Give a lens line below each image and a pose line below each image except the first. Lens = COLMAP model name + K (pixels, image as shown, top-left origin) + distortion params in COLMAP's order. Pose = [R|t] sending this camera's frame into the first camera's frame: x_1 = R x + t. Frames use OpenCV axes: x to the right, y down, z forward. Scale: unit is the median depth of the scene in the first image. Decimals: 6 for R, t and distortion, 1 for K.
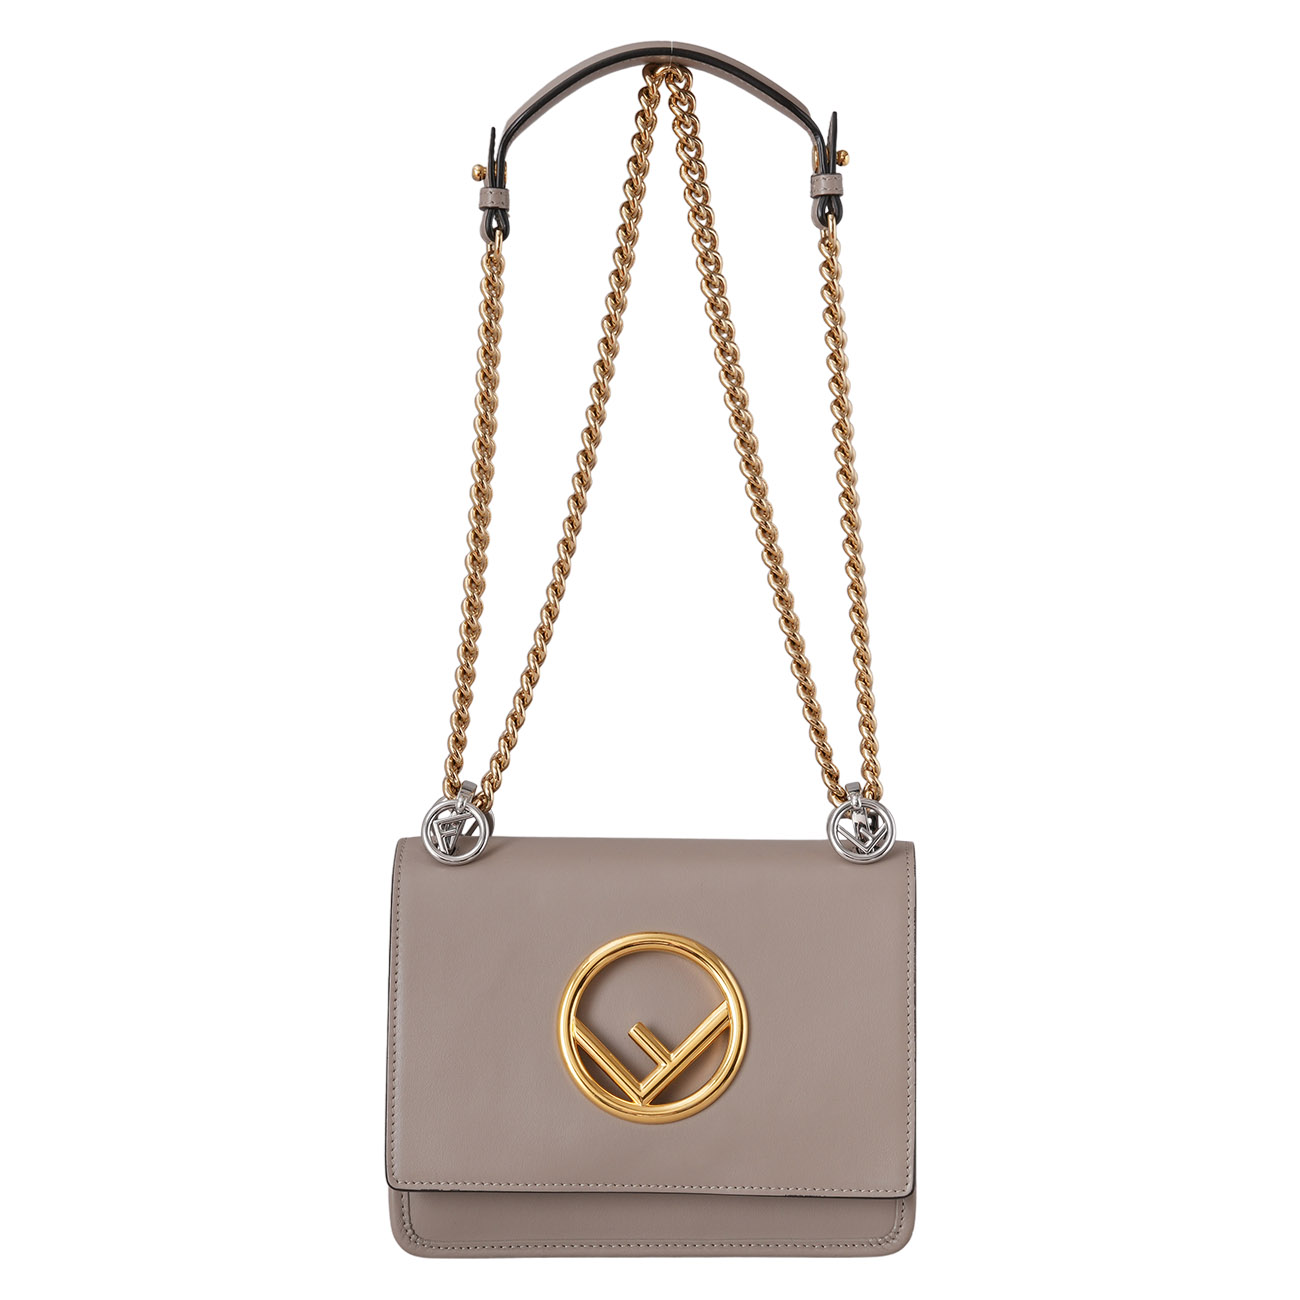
lens RADIAL K [[4776.0, 0, 667.8], [0, 4776.0, 566.8], [0, 0, 1]] dist [0.330694, 0.000000]
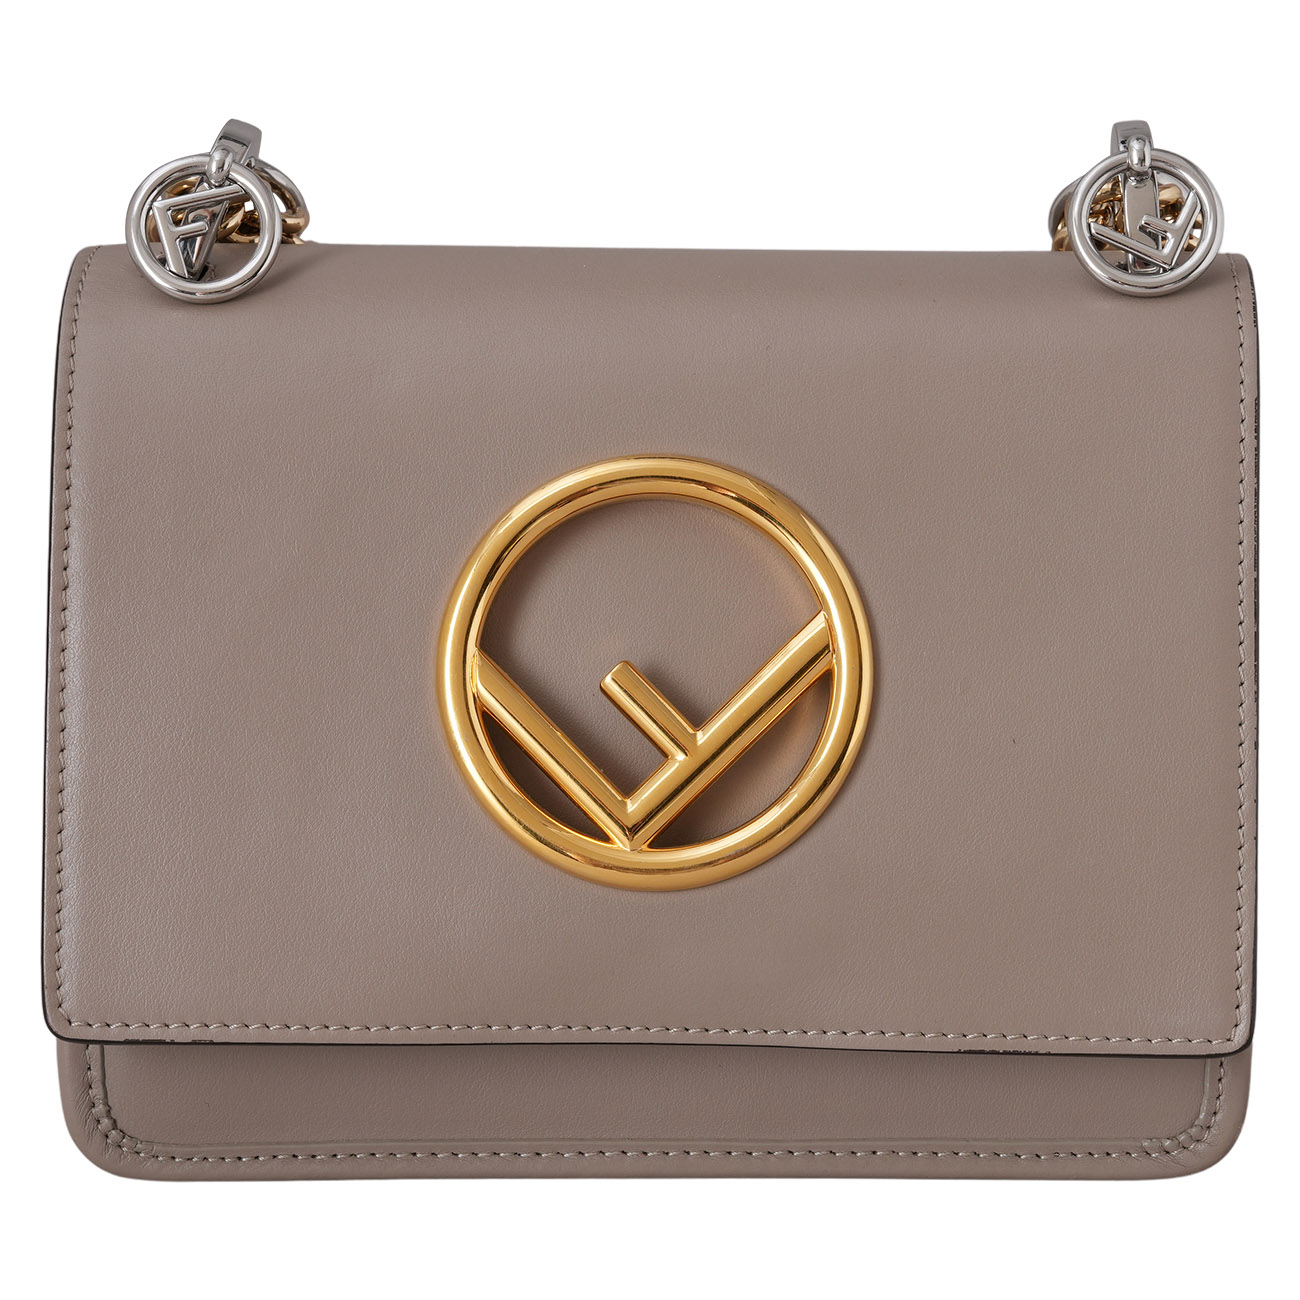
lens RADIAL K [[4442.6, 0, 652.8], [0, 4442.6, 626.4], [0, 0, 1]] dist [0.295813, 0.000000]
pose [[0.999874, -0.000269, 0.015848, -0.009826], [-0.001296, 0.995117, 0.098689, 0.051983], [-0.015797, -0.098698, 0.994992, 0.596552]]
